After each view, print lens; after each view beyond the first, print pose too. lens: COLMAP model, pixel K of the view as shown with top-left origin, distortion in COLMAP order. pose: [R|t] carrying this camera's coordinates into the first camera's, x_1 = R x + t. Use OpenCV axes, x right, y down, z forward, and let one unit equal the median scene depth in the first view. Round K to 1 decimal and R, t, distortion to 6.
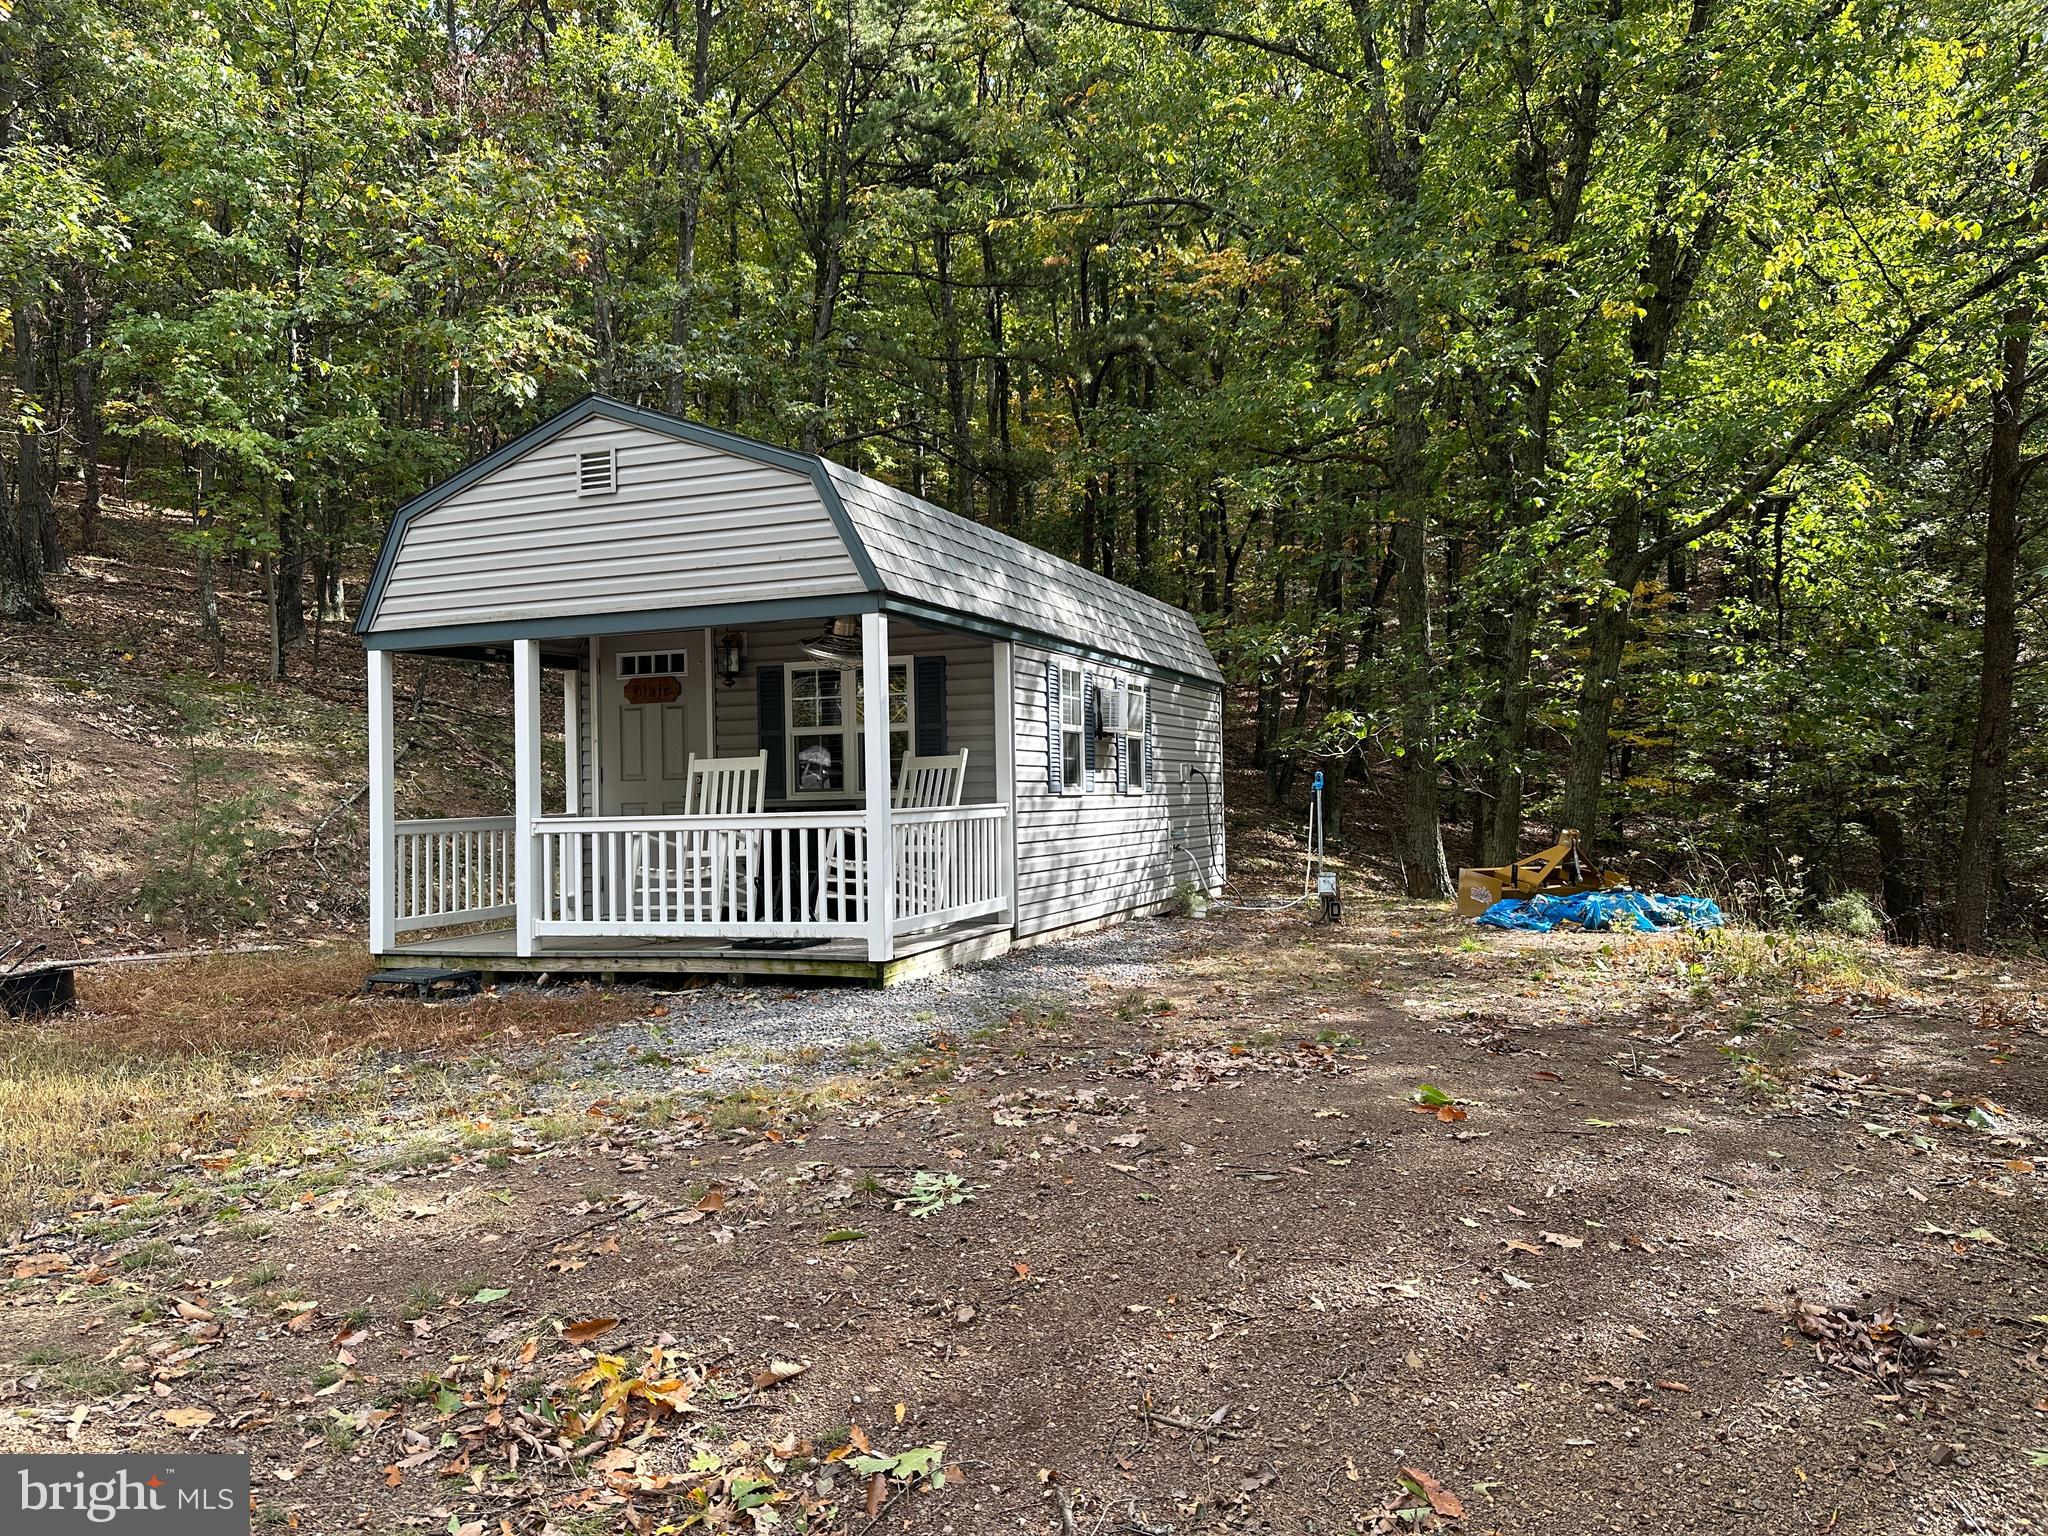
lens RADIAL K [[1439.1, 0, 1024.0], [0, 1439.1, 768.0], [0, 0, 1]] dist [-0.001704, -0.003868]
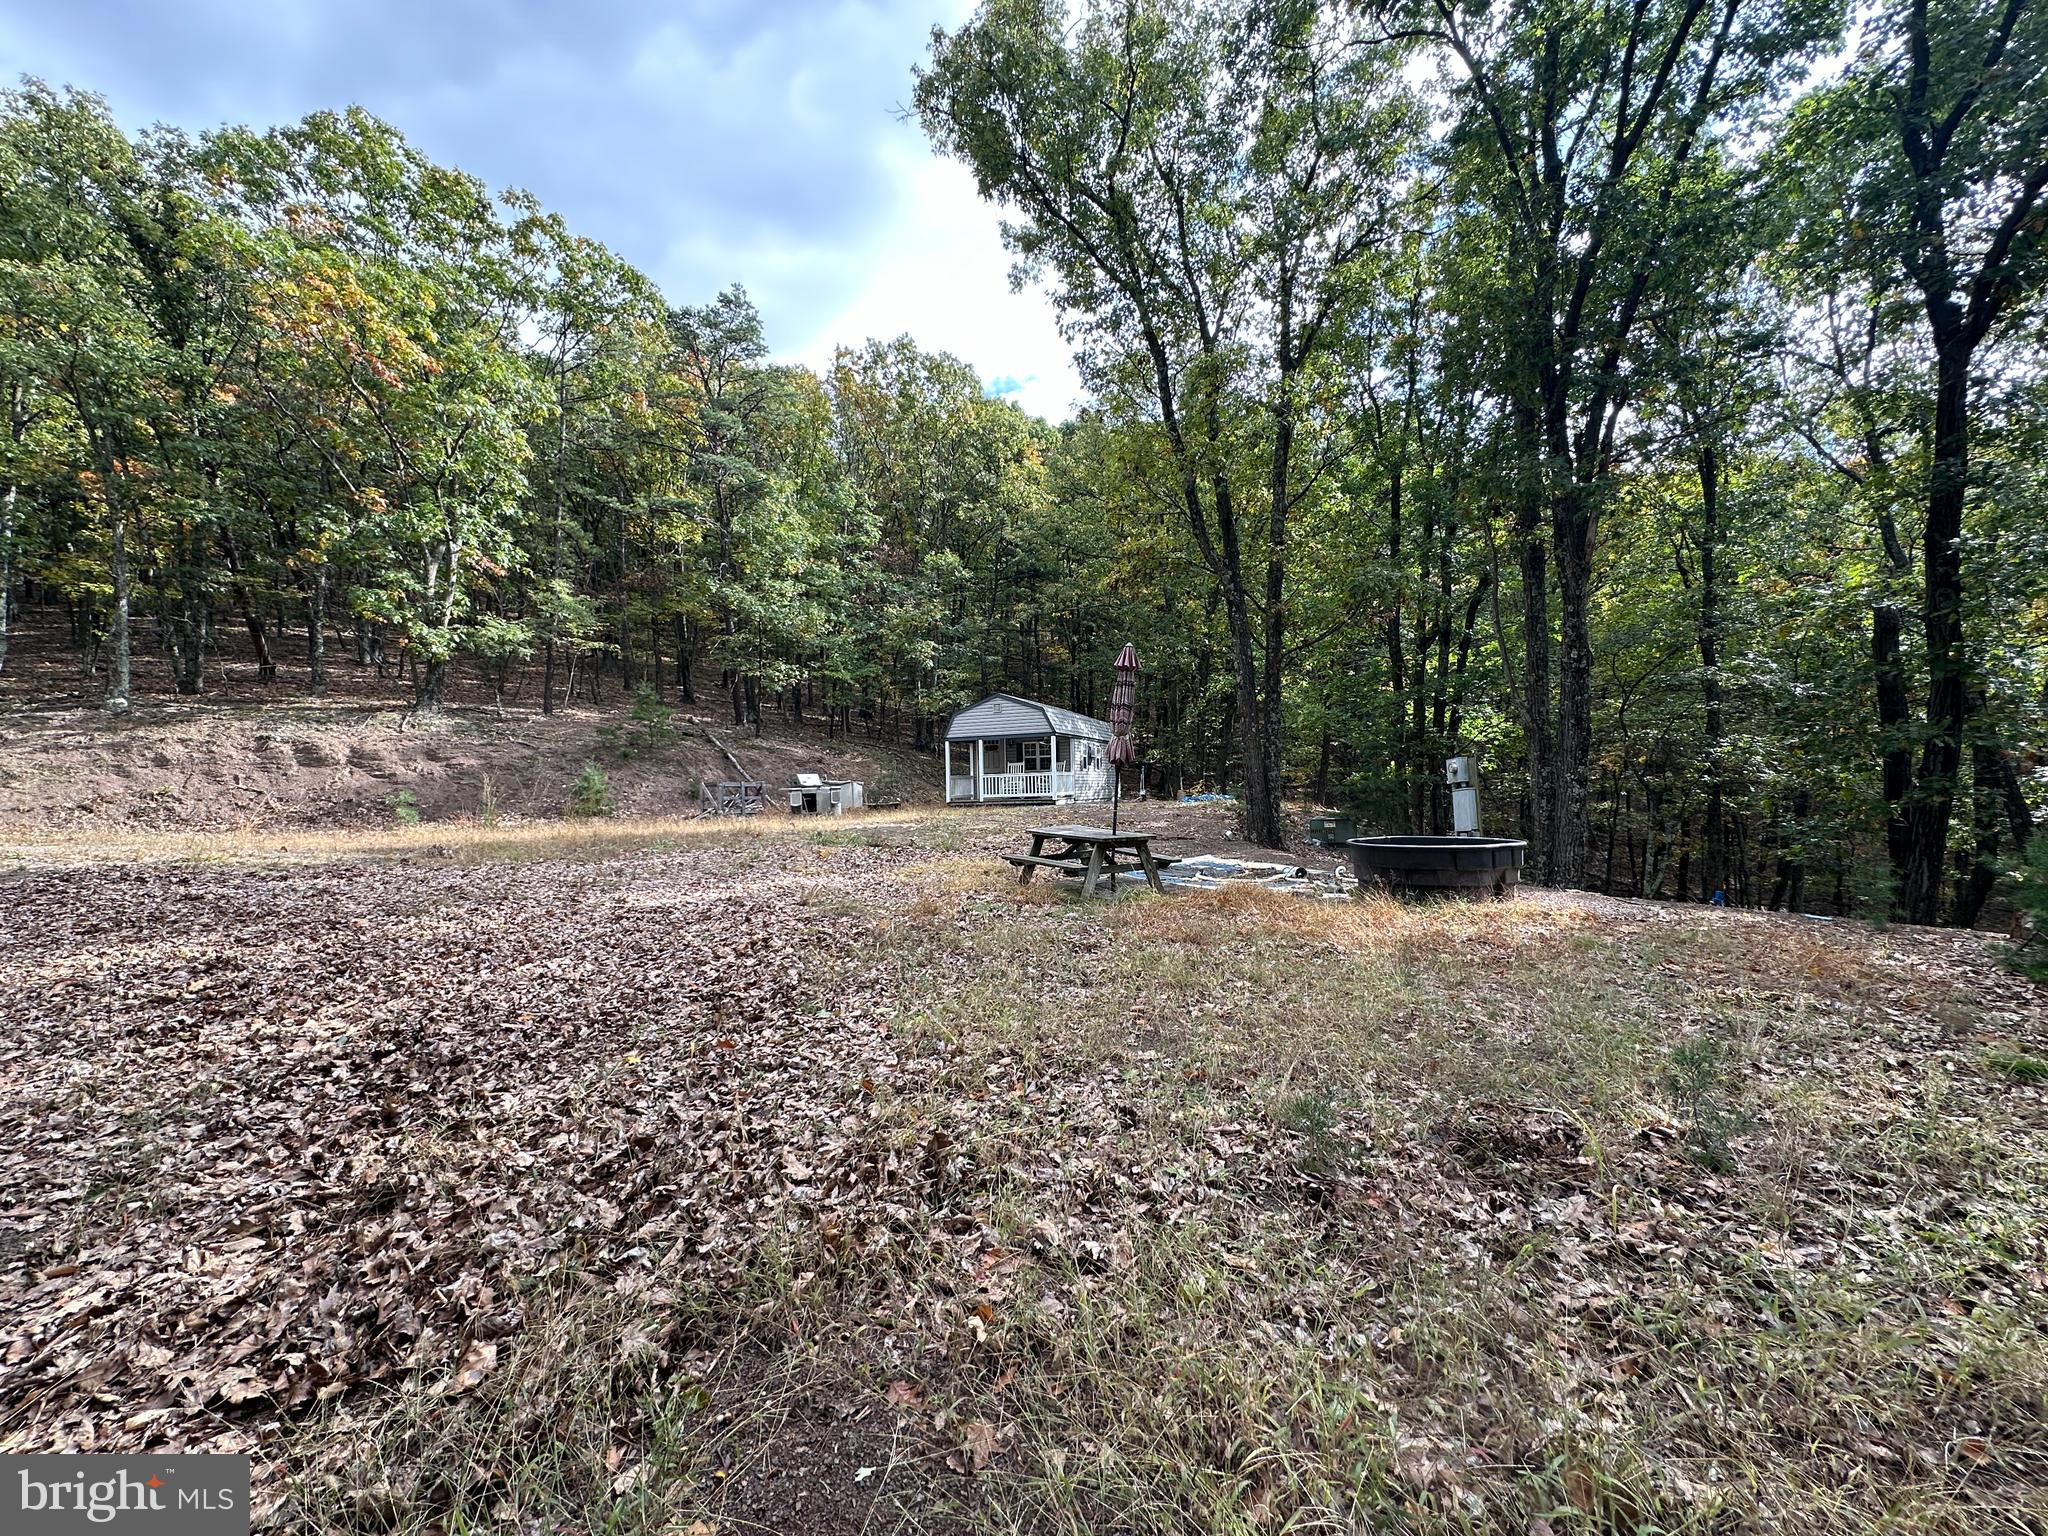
lens RADIAL K [[822.5, 0, 1024.0], [0, 822.5, 768.0], [0, 0, 1]] dist [0.000009, -0.000002]
pose [[0.999962, 0.000723, 0.008735, -0.214149], [-0.000675, 0.999984, -0.005538, 0.028318], [-0.008739, 0.005532, 0.999947, -1.849930]]
